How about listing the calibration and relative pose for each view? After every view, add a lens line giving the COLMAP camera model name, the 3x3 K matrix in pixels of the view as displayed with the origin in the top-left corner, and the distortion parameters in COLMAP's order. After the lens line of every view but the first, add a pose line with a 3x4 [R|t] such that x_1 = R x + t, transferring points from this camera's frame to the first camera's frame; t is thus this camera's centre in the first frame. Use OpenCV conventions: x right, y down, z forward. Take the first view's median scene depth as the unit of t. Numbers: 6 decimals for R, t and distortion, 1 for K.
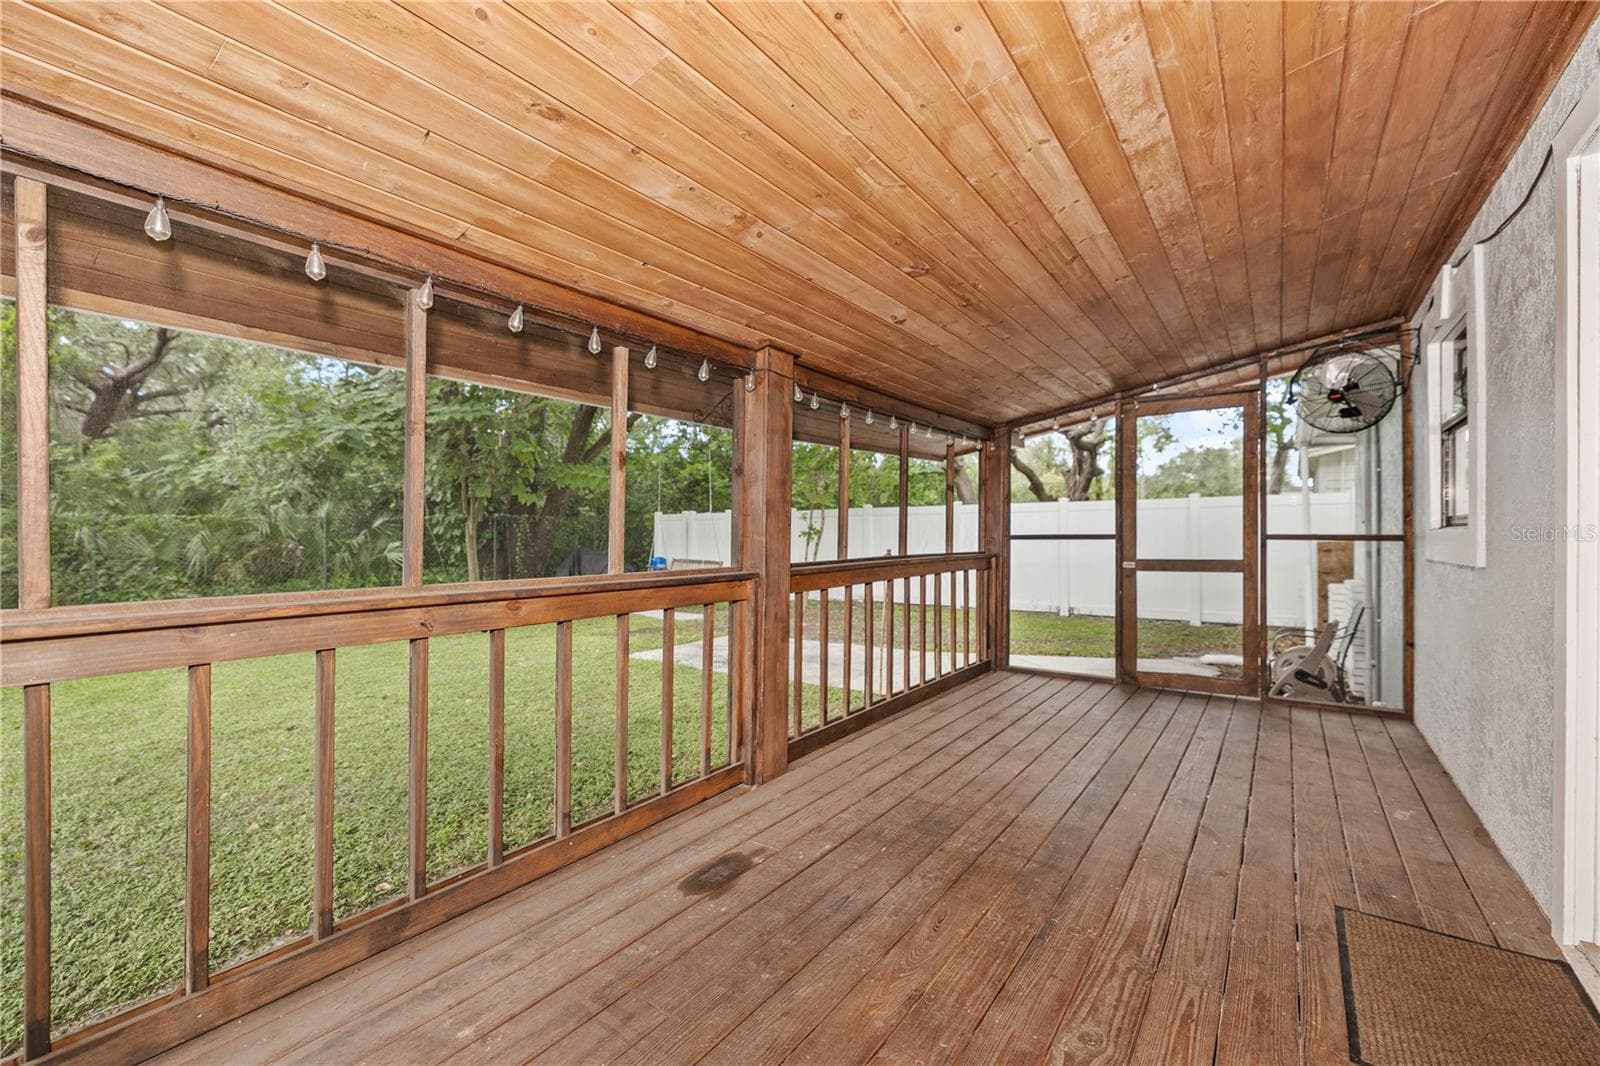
lens RADIAL K [[689.7, 0, 787.7], [0, 689.7, 525.0], [0, 0, 1]] dist [-0.001434, 0.000152]
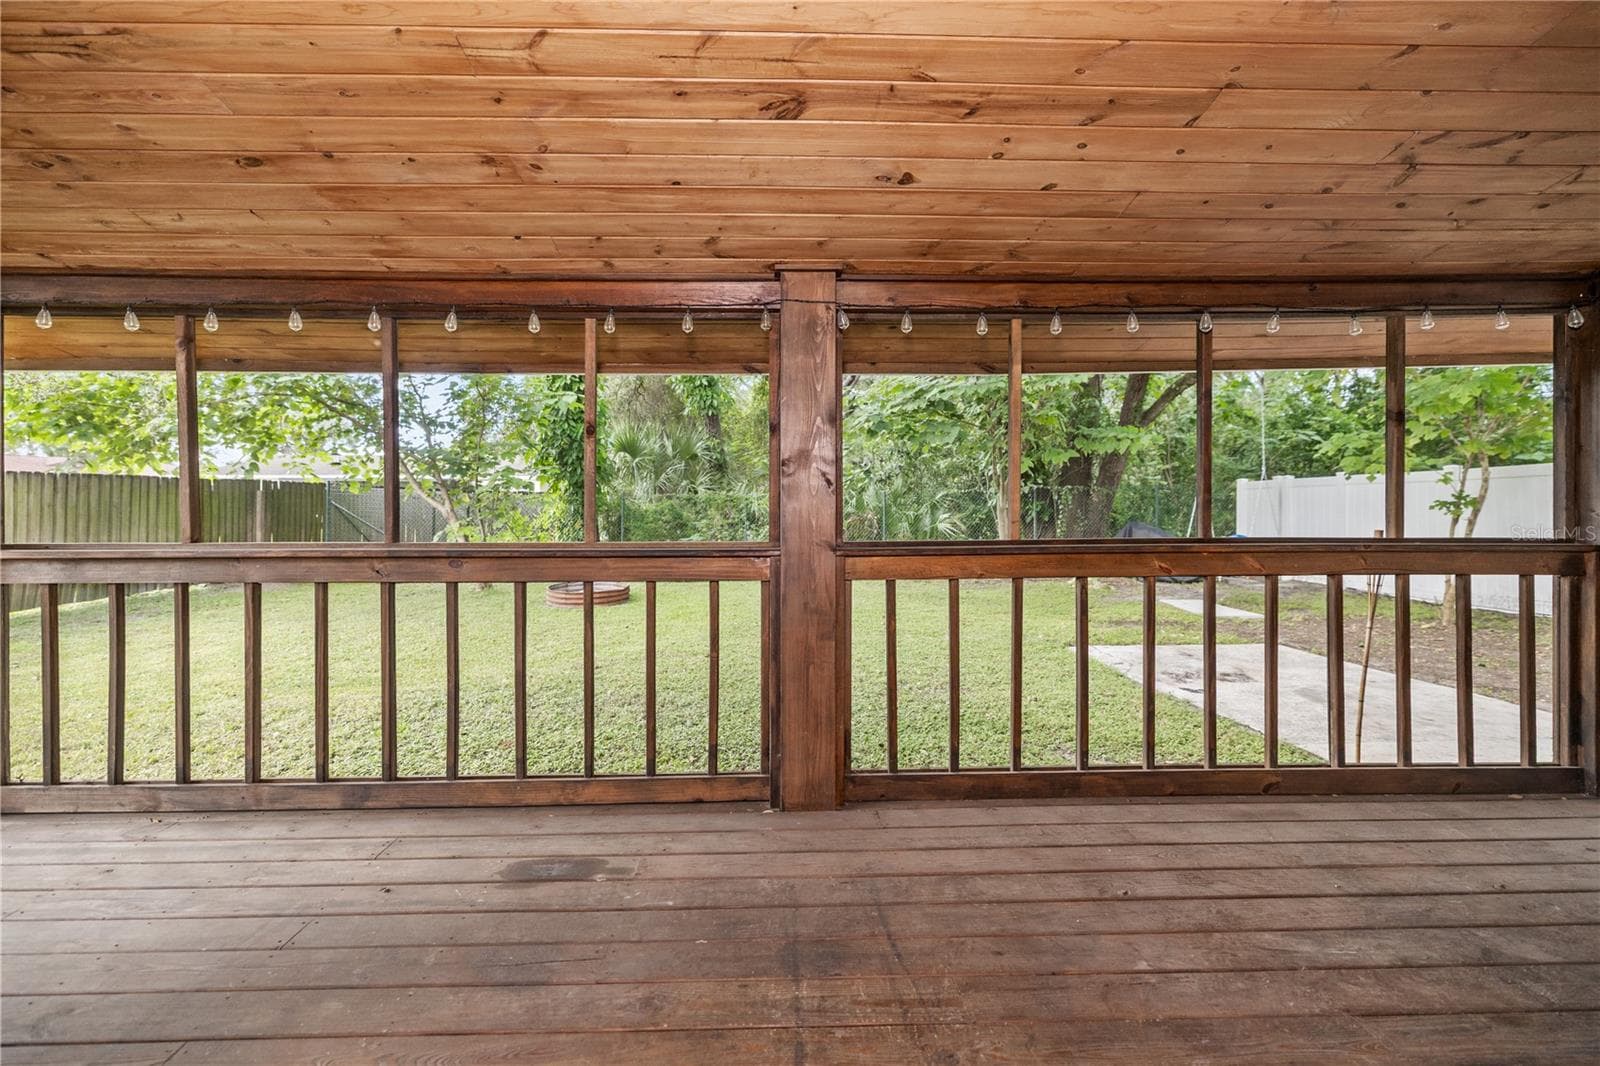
lens RADIAL K [[692.3, 0, 800.2], [0, 692.3, 497.1], [0, 0, 1]] dist [0.000105, 0.000077]
pose [[0.609469, -0.013495, -0.792695, 0.549326], [0.011932, 0.999898, -0.007849, 0.011382], [0.792720, -0.004674, 0.609568, 0.455712]]
